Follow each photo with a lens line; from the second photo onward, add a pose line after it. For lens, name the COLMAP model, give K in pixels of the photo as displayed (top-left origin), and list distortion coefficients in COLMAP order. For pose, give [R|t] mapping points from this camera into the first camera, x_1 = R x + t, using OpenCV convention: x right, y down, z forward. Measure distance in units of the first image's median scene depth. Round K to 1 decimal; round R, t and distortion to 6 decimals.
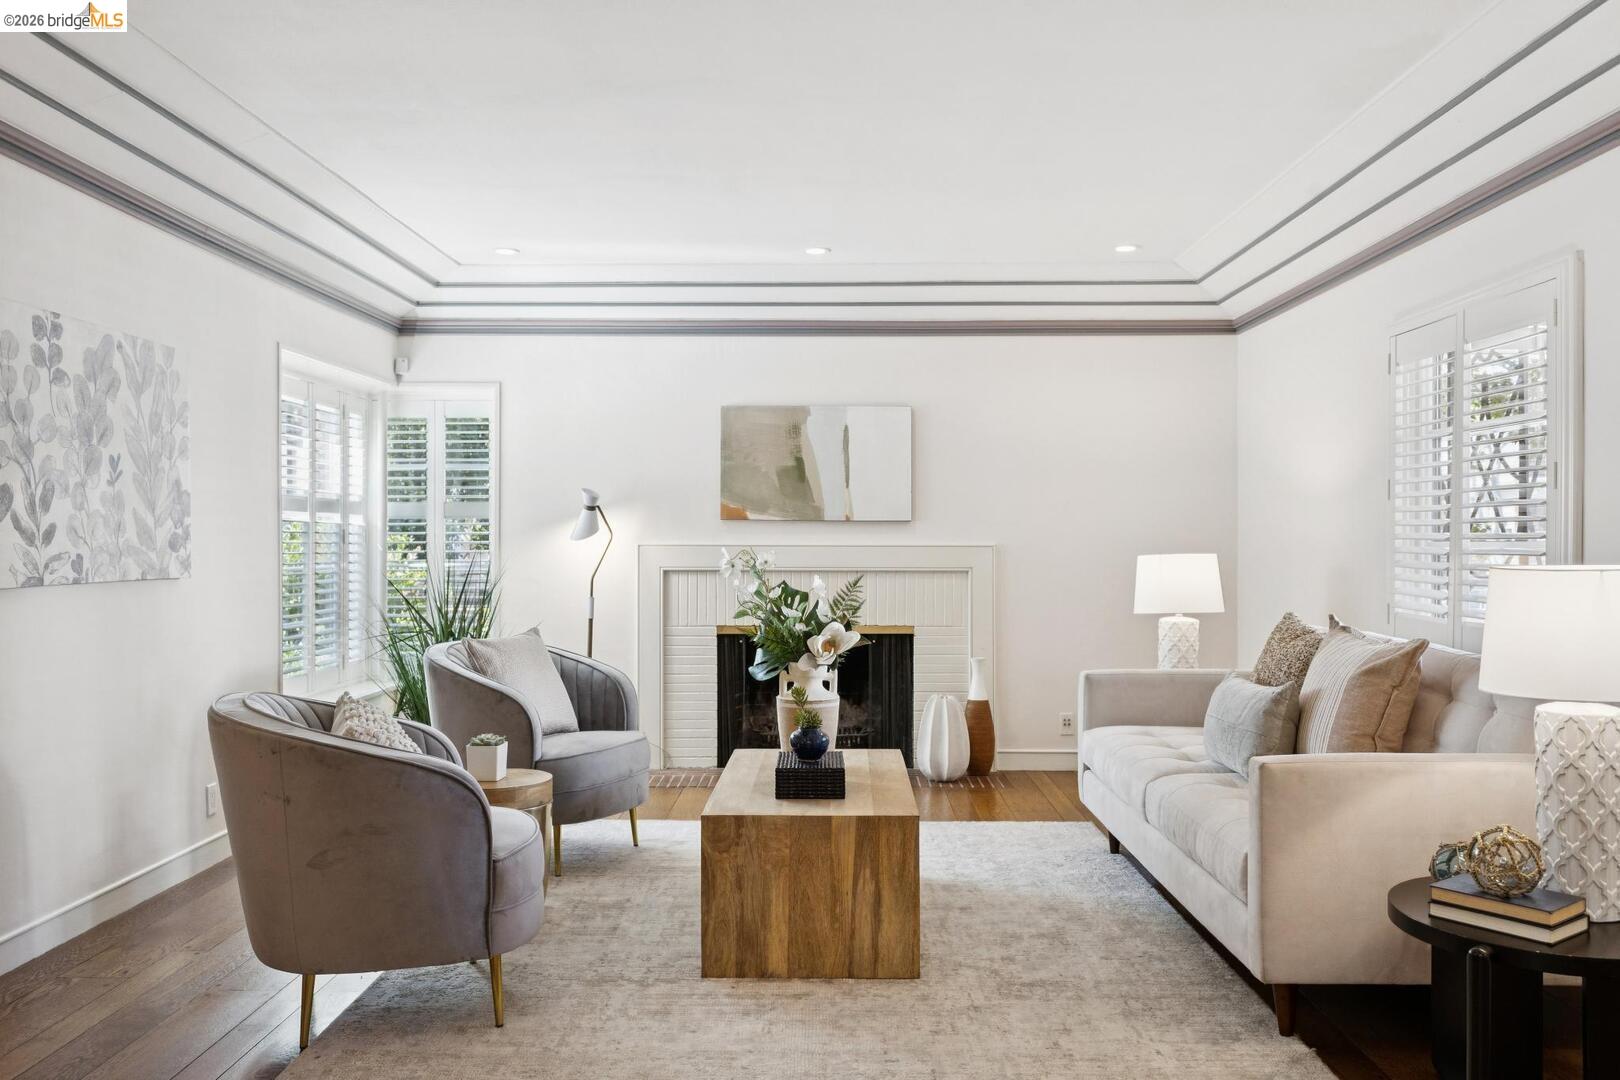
lens RADIAL K [[1329.3, 0, 810.0], [0, 1329.3, 540.0], [0, 0, 1]] dist [0.008156, -0.001615]
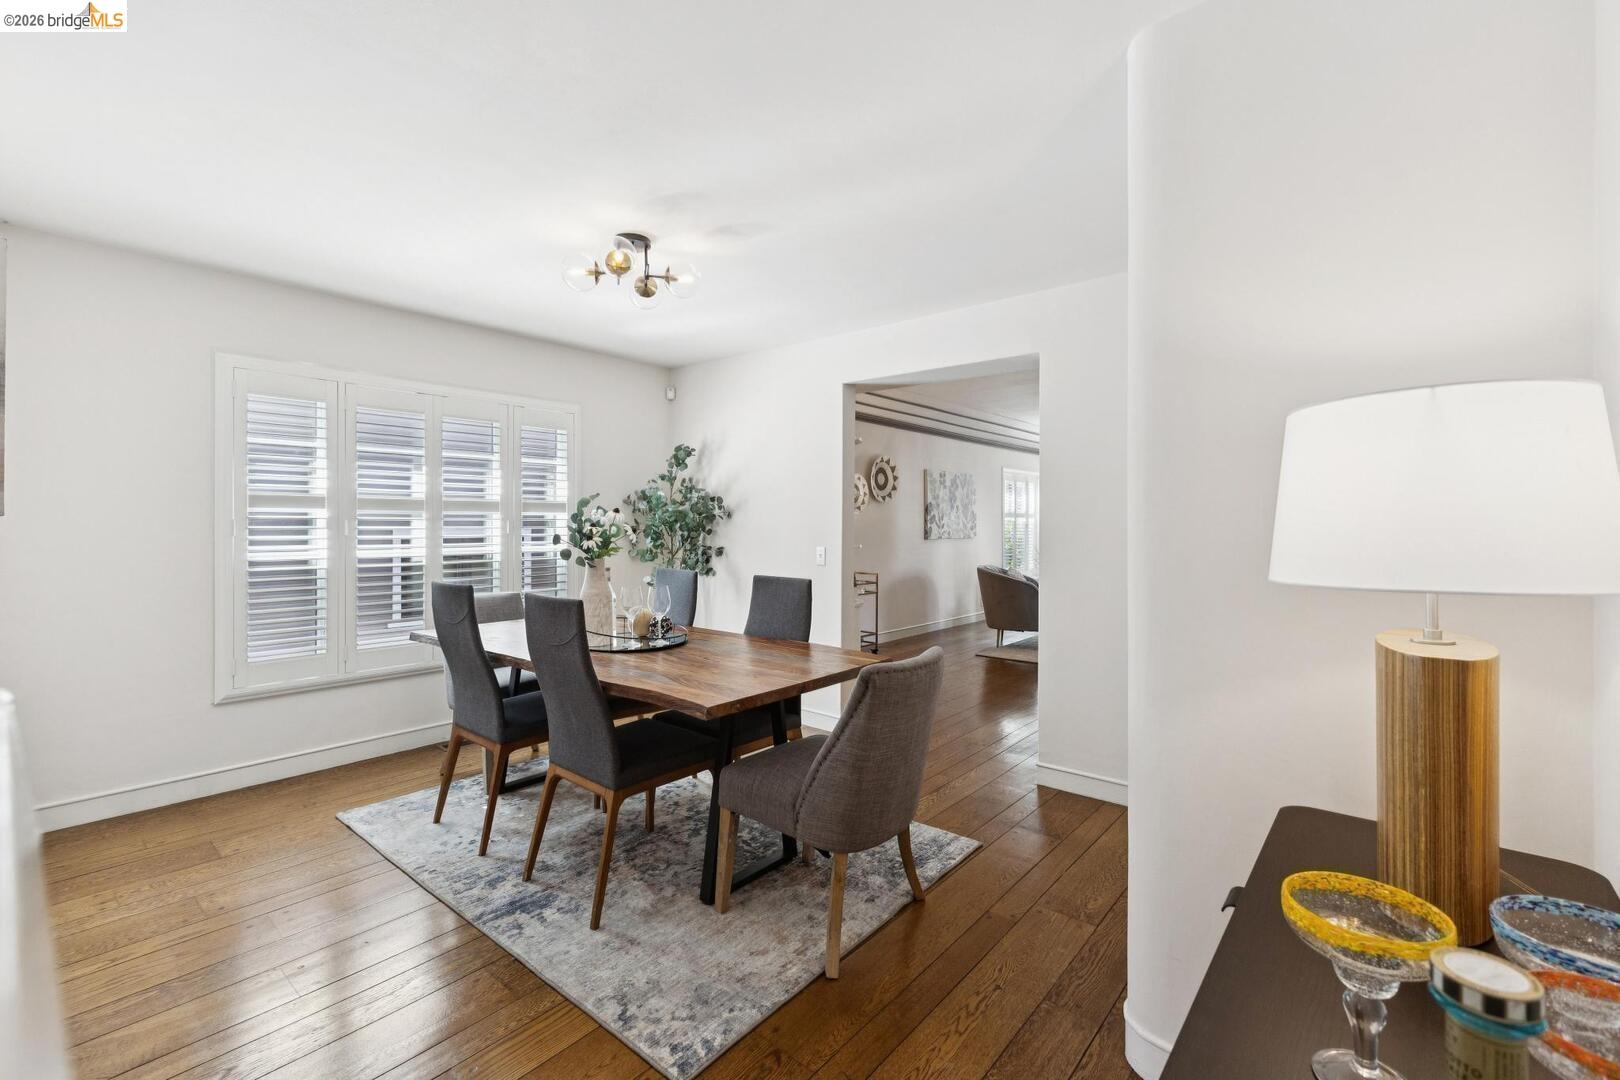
lens RADIAL K [[699.1, 0, 810.4], [0, 699.1, 528.8], [0, 0, 1]] dist [0.002804, -0.000091]
pose [[0.773844, 0.001833, -0.633374, 0.393413], [0.000812, 0.999992, 0.003887, -0.003765], [0.633376, -0.003522, 0.773836, -0.763546]]
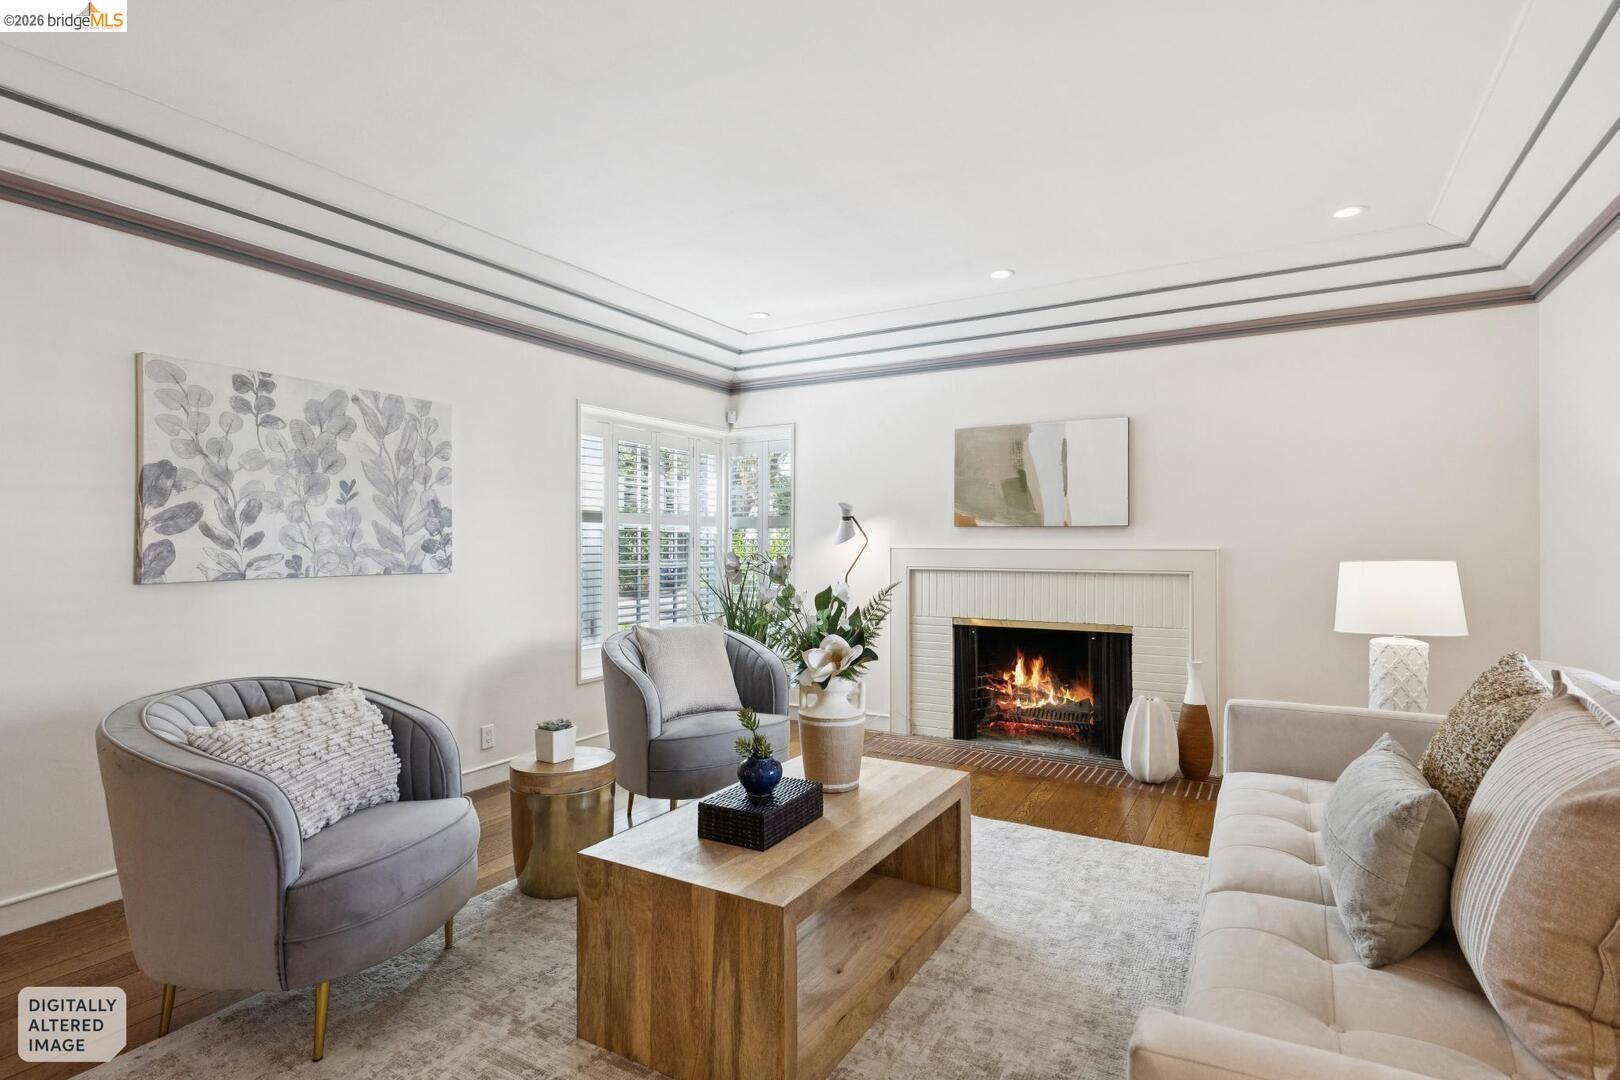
lens RADIAL K [[806.7, 0, 809.4], [0, 806.7, 541.8], [0, 0, 1]] dist [0.018068, -0.010134]
pose [[0.871052, -0.002499, -0.491185, 0.255709], [0.000899, 0.999993, -0.003494, 0.000467], [0.491190, 0.002602, 0.871048, 0.480309]]
